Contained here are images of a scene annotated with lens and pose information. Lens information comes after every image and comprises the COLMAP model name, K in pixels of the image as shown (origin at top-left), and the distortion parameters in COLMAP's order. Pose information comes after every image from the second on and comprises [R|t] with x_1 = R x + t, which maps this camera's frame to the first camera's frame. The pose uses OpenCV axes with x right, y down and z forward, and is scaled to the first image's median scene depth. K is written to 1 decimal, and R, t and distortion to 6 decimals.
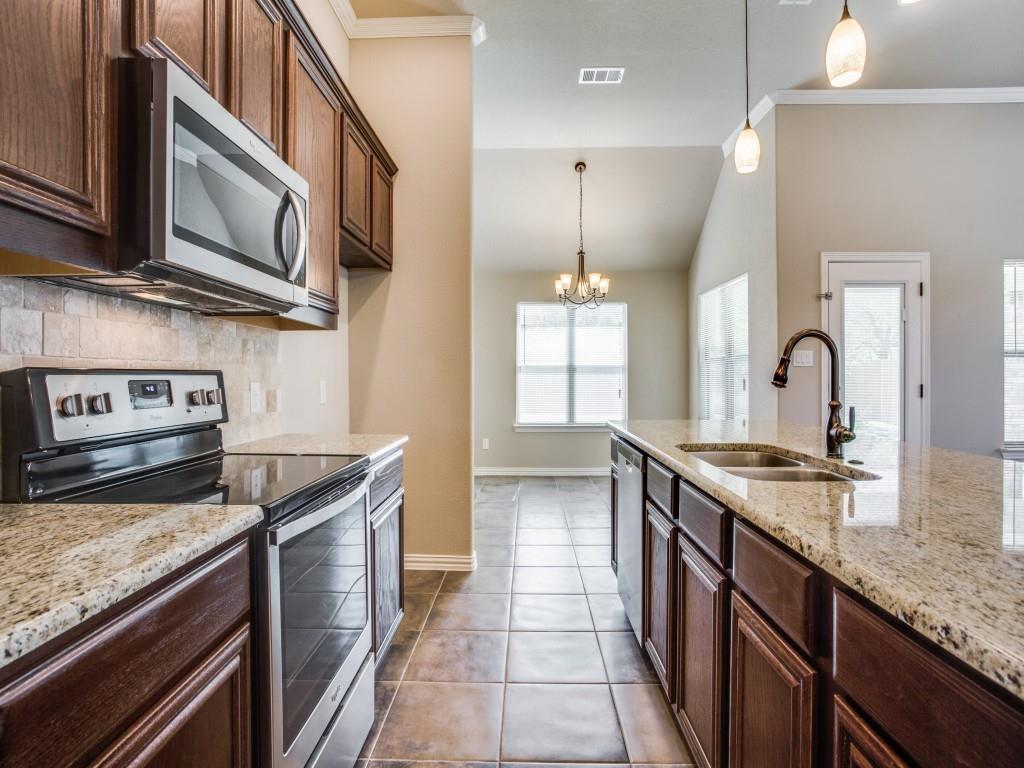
lens RADIAL K [[504.2, 0, 520.5], [0, 504.2, 379.4], [0, 0, 1]] dist [-0.049607, 0.023333]
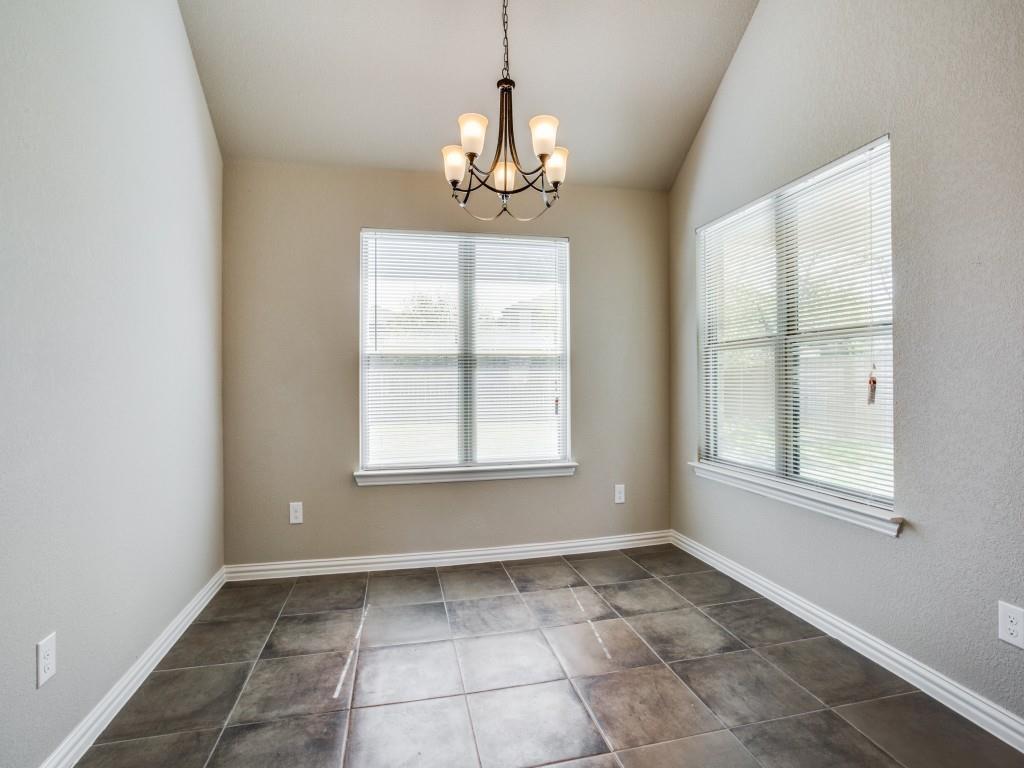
lens RADIAL K [[504.2, 0, 520.5], [0, 504.2, 379.4], [0, 0, 1]] dist [-0.049607, 0.023333]
pose [[0.965544, -0.005859, 0.260172, 0.018490], [0.006662, 0.999975, -0.002204, 0.000251], [-0.260153, 0.003861, 0.965560, 0.493230]]
